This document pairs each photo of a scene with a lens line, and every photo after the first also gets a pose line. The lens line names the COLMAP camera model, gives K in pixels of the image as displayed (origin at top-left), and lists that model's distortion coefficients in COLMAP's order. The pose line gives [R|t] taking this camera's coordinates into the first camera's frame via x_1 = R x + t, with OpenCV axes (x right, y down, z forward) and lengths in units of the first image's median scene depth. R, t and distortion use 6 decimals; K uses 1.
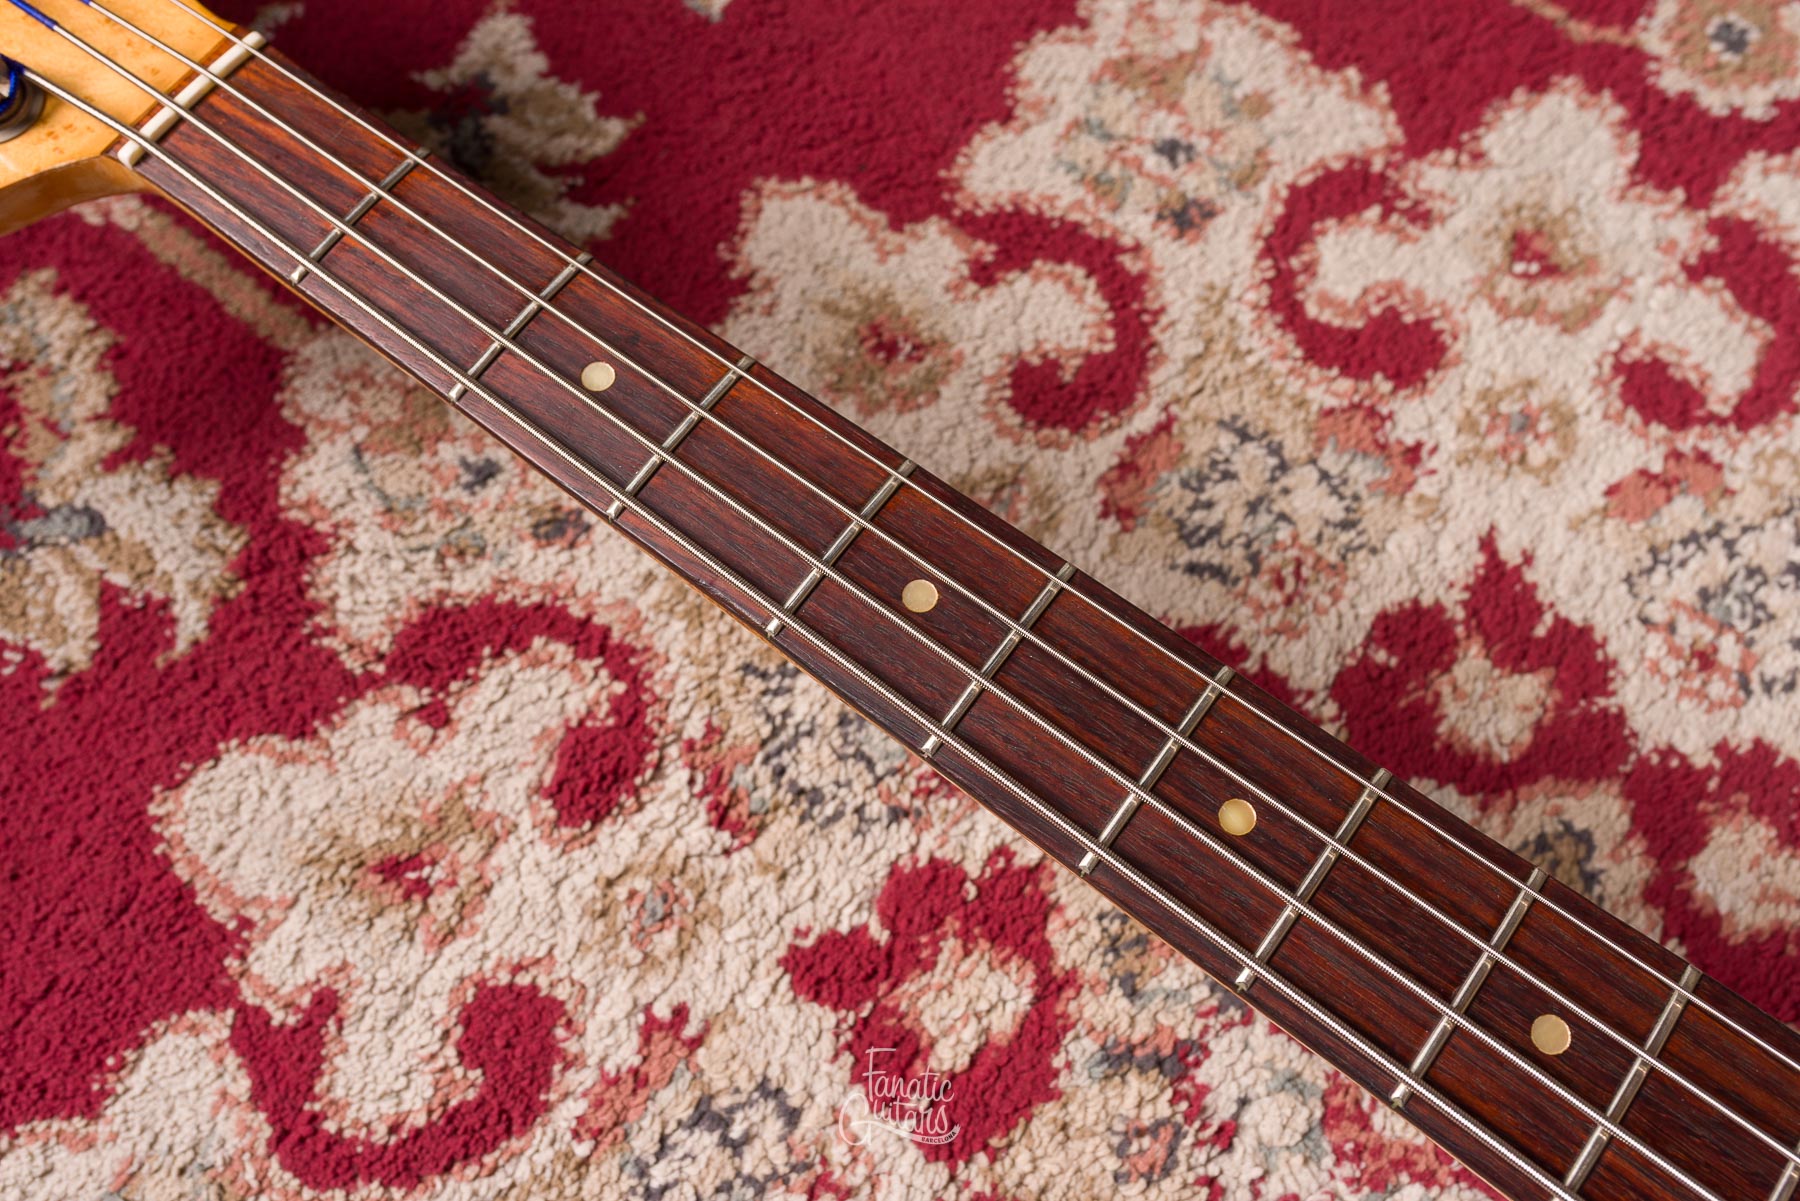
lens RADIAL K [[1803.3, 0, 895.2], [0, 1803.3, 592.3], [0, 0, 1]] dist [0.003187, 0.000000]
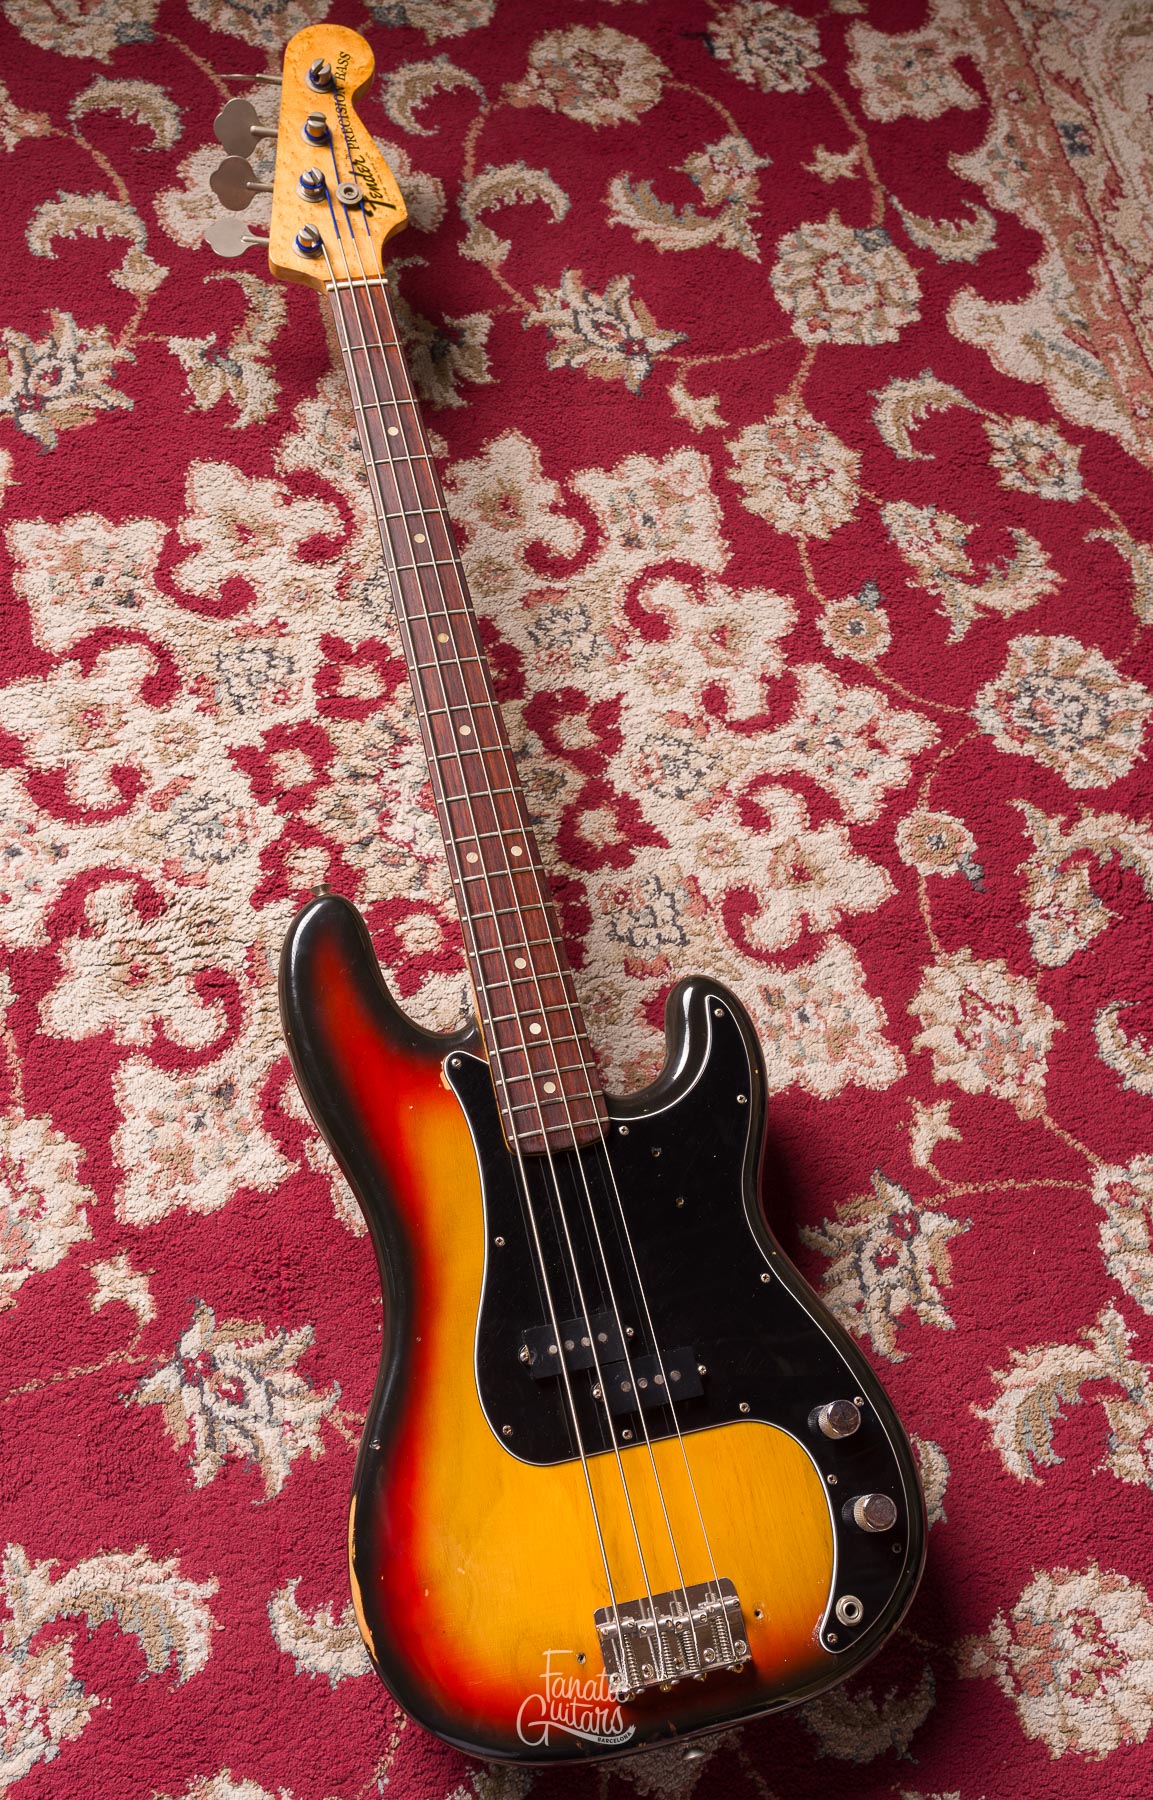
lens RADIAL K [[1935.3, 0, 539.6], [0, 1935.3, 863.9], [0, 0, 1]] dist [0.001999, 0.000000]
pose [[0.760594, 0.639528, -0.111806, 0.749361], [-0.641663, 0.766714, 0.020478, 0.190979], [0.098820, 0.056166, 0.993519, -1.937351]]
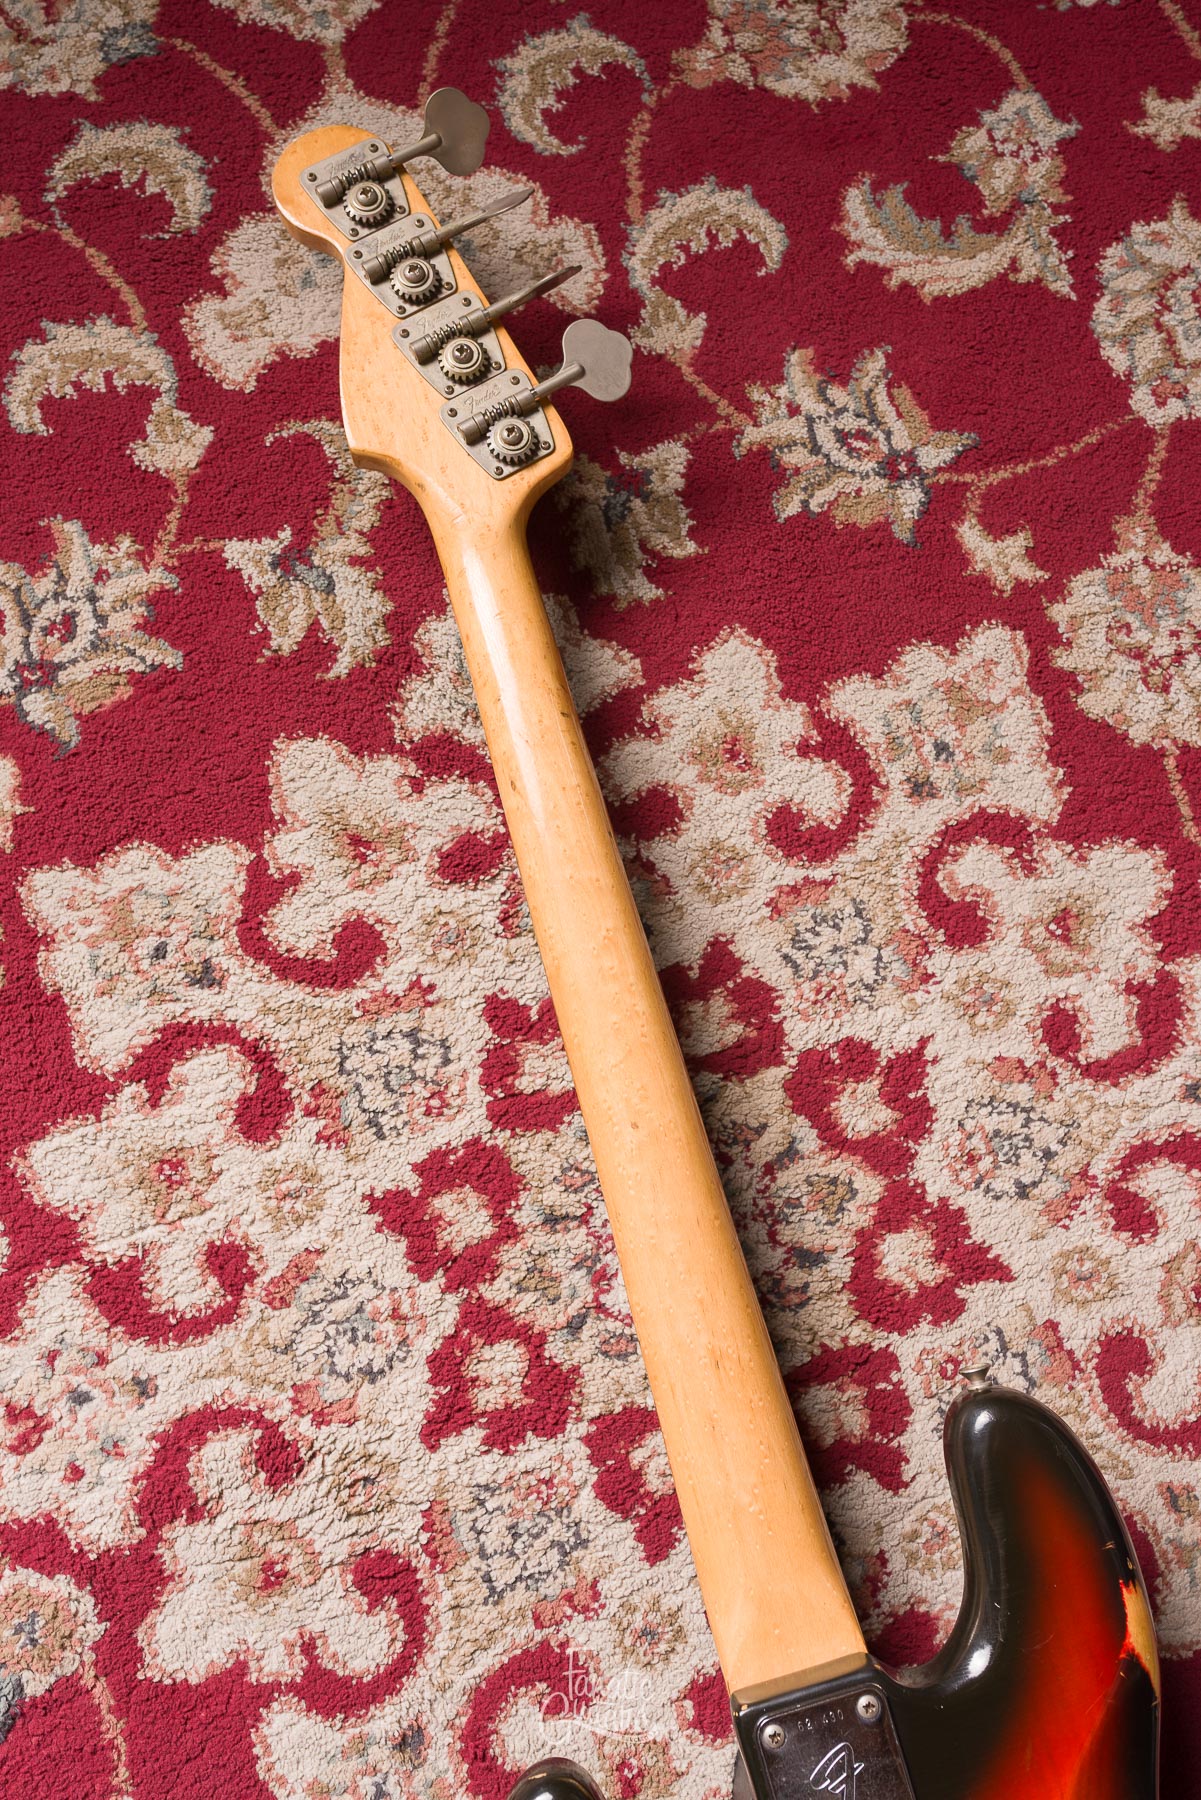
lens RADIAL K [[1803.3, 0, 602.5], [0, 1803.3, 868.7], [0, 0, 1]] dist [0.003187, 0.000000]
pose [[0.804325, 0.591378, -0.057735, 0.068653], [-0.569431, 0.794918, 0.209413, -0.382460], [0.169737, -0.135560, 0.976121, -0.869633]]
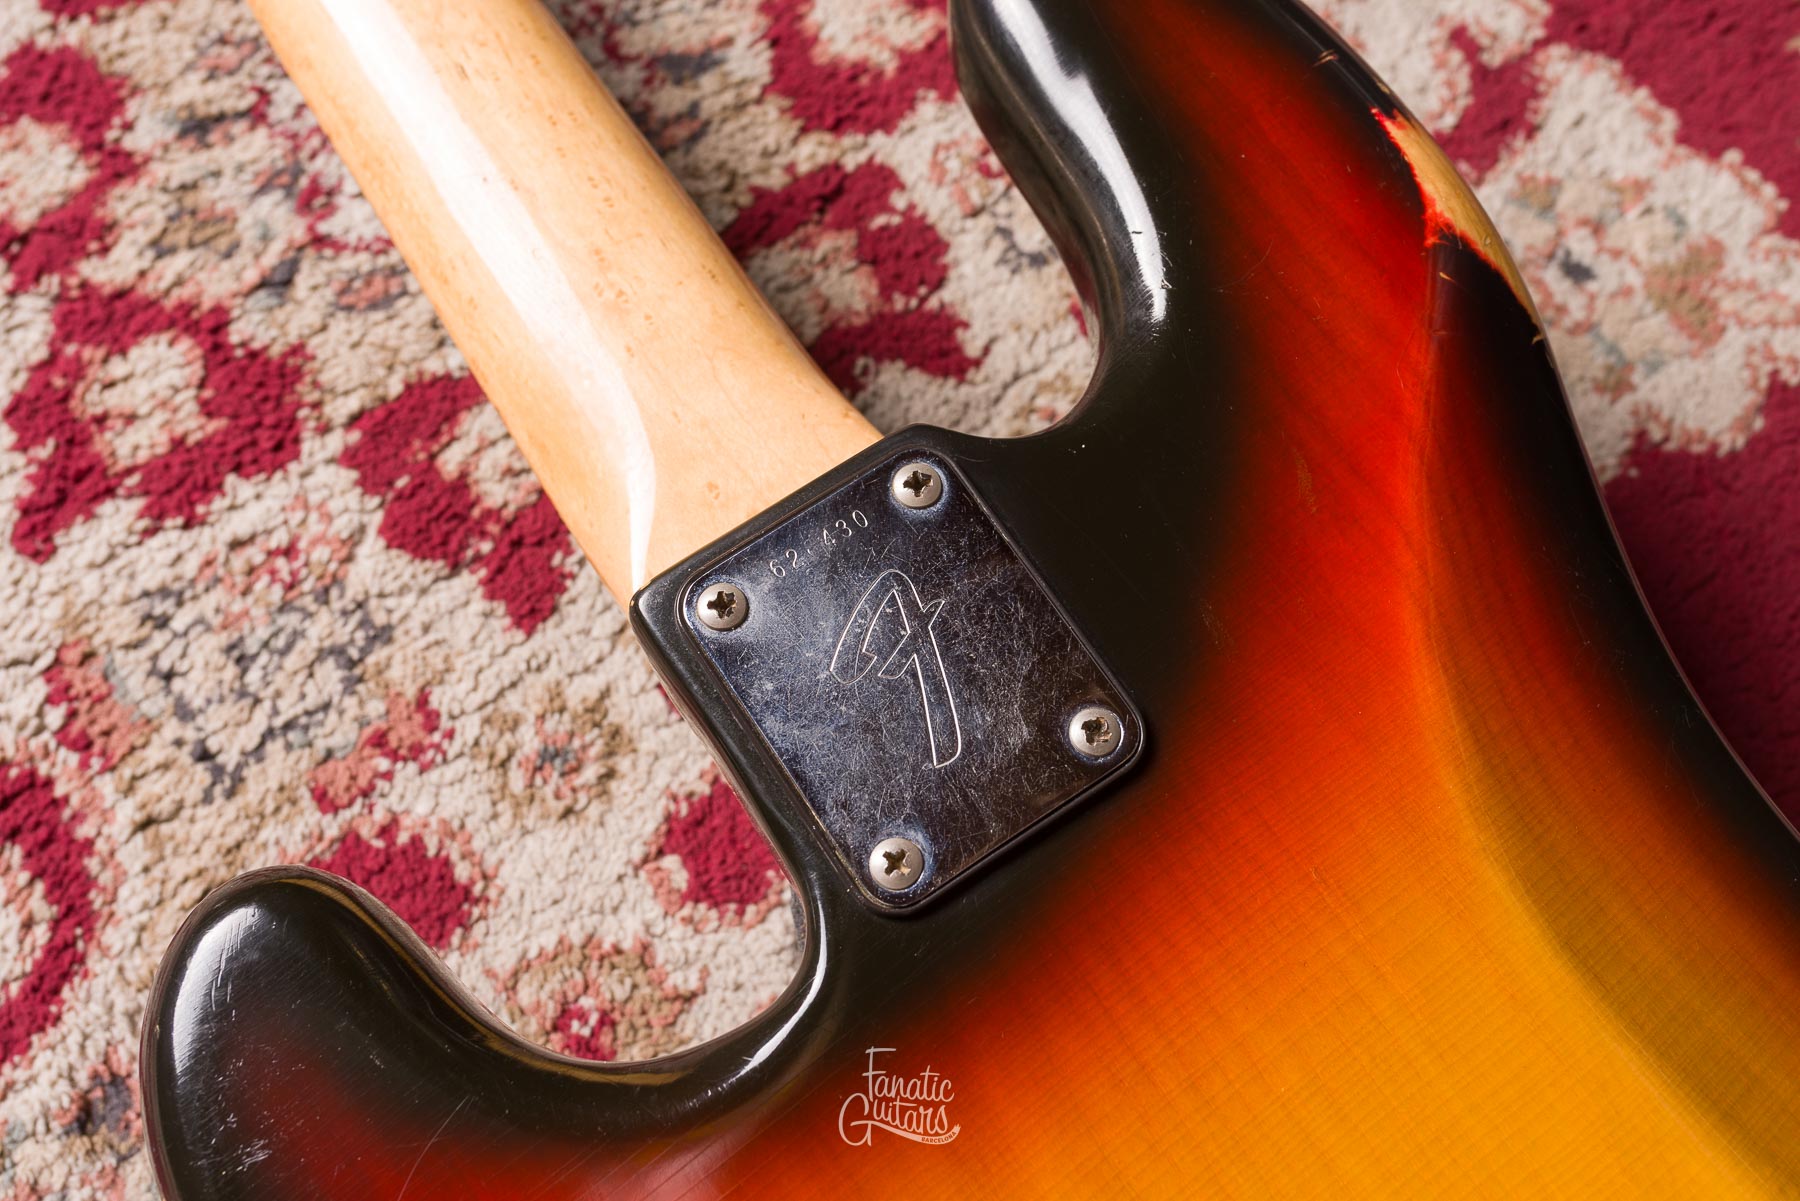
lens RADIAL K [[1803.3, 0, 905.3], [0, 1803.3, 598.5], [0, 0, 1]] dist [0.003187, 0.000000]
pose [[0.949321, 0.307704, -0.064089, 0.642873], [-0.303510, 0.950436, 0.067475, 0.386146], [0.081675, -0.044604, 0.995660, -0.067665]]
